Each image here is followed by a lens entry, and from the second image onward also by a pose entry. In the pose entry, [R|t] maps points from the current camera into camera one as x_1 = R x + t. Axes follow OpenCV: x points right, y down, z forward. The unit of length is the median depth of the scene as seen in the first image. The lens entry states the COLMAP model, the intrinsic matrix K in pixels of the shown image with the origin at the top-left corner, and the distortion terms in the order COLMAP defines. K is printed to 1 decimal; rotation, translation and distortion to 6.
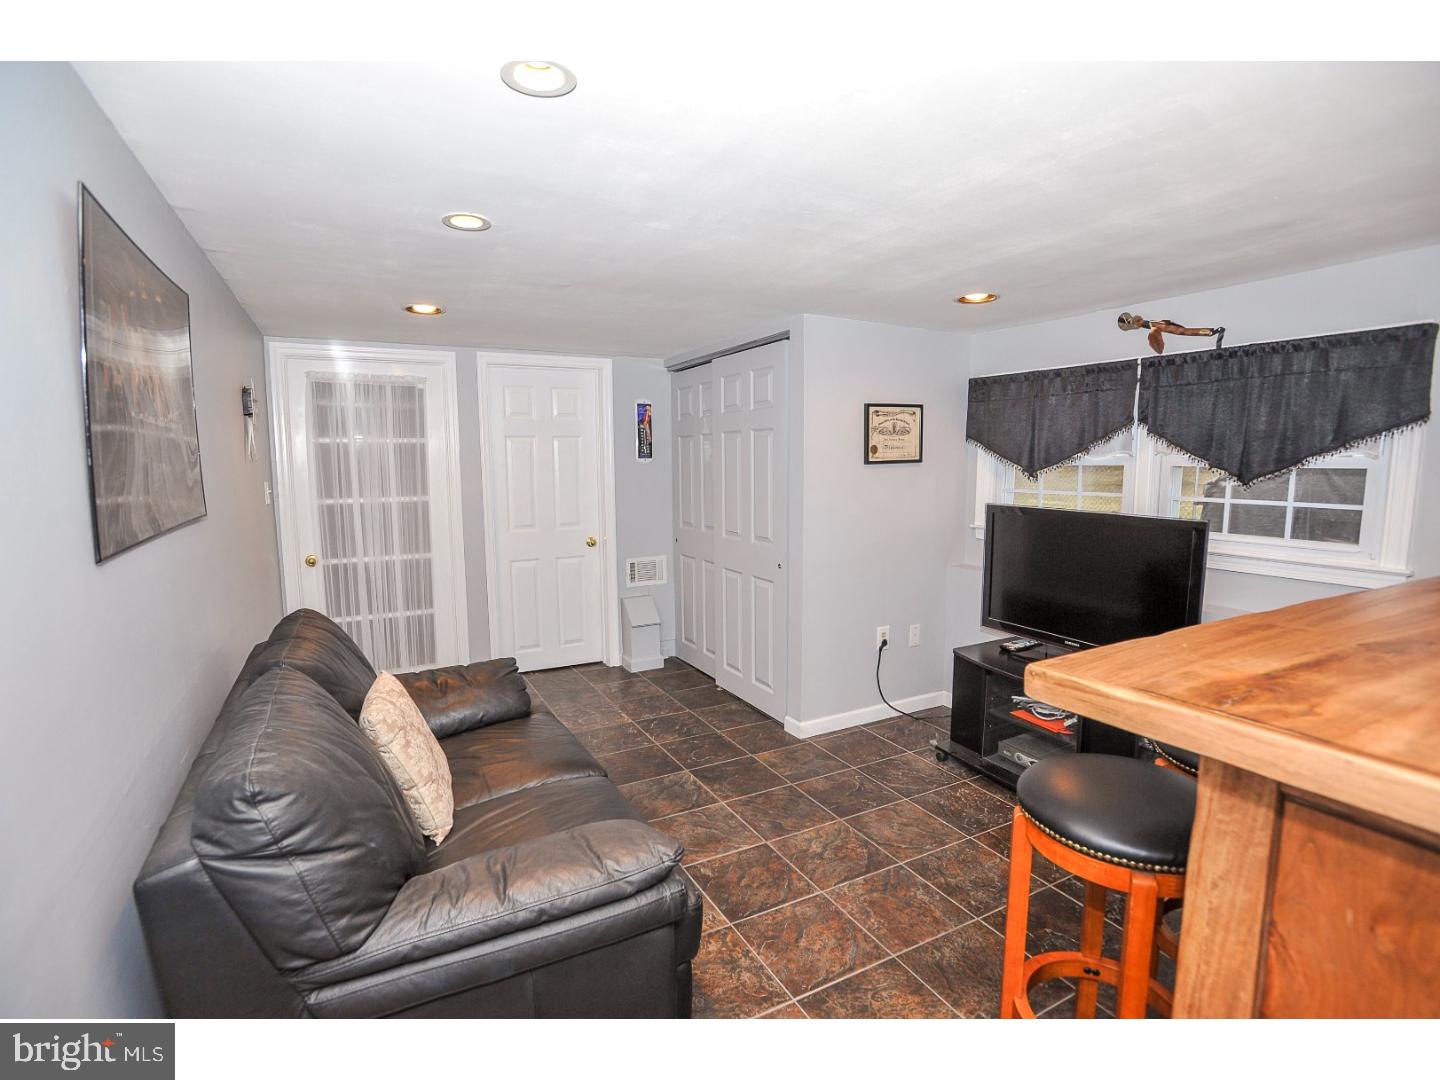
lens RADIAL K [[692.6, 0, 715.4], [0, 692.6, 541.9], [0, 0, 1]] dist [-0.069958, 0.032642]
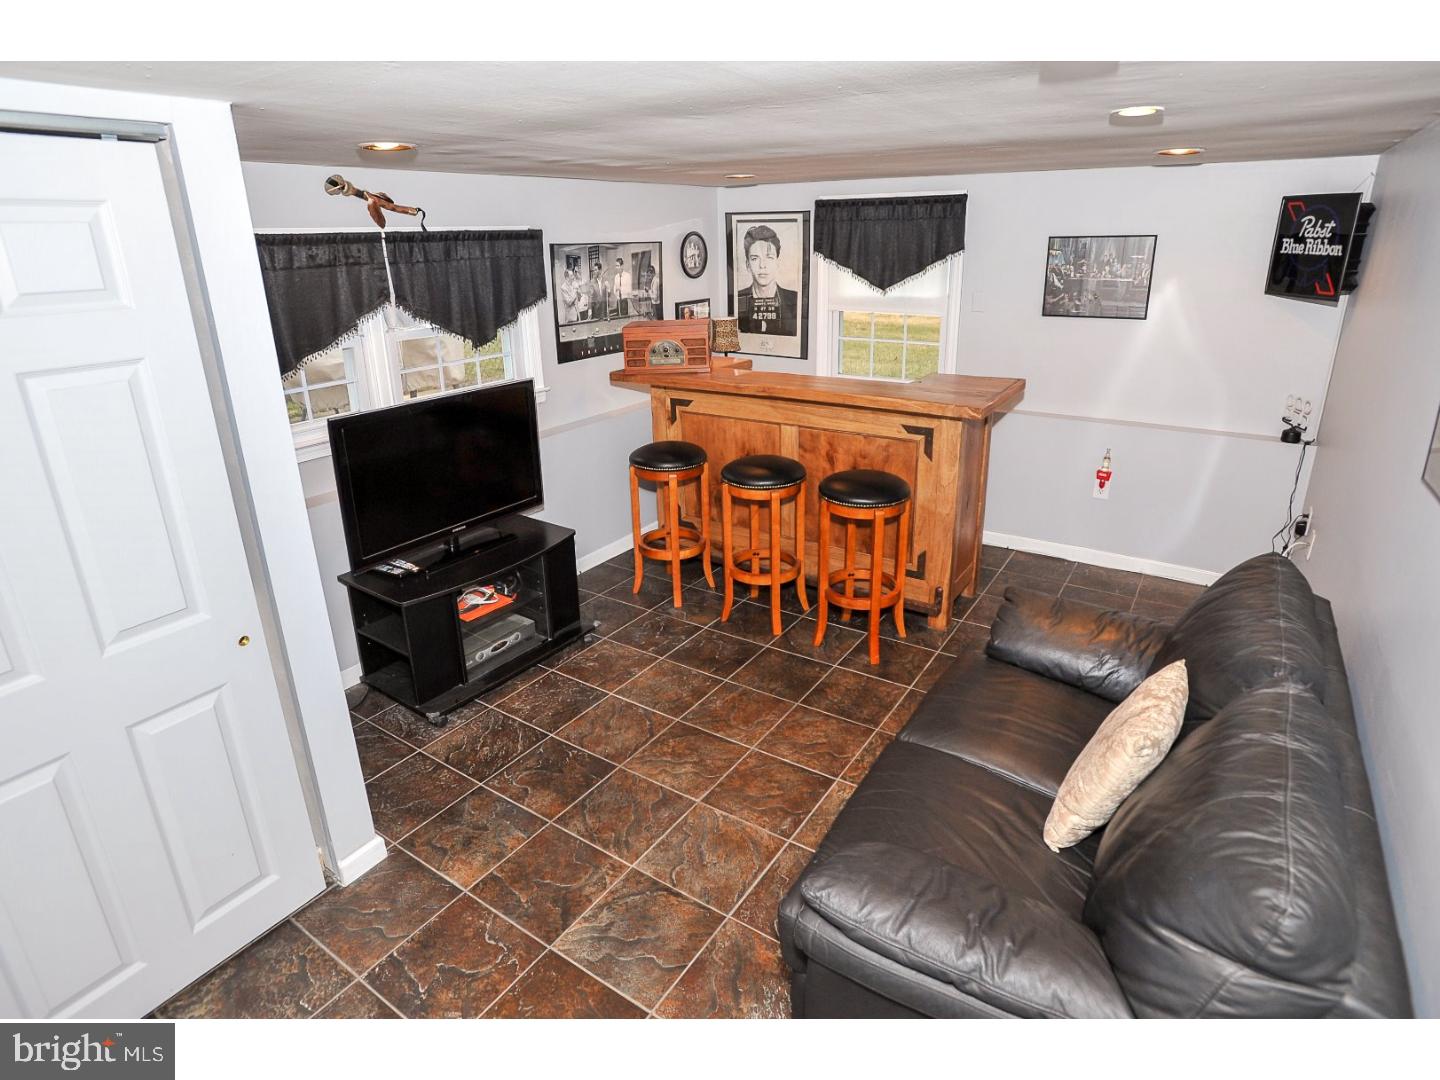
lens RADIAL K [[759.3, 0, 720.0], [0, 759.3, 515.7], [0, 0, 1]] dist [-0.054489, 0.000411]
pose [[-0.478923, -0.281513, 0.831495, -0.589998], [0.115255, 0.918824, 0.377464, -0.250912], [-0.870258, 0.276610, -0.407600, 1.139971]]
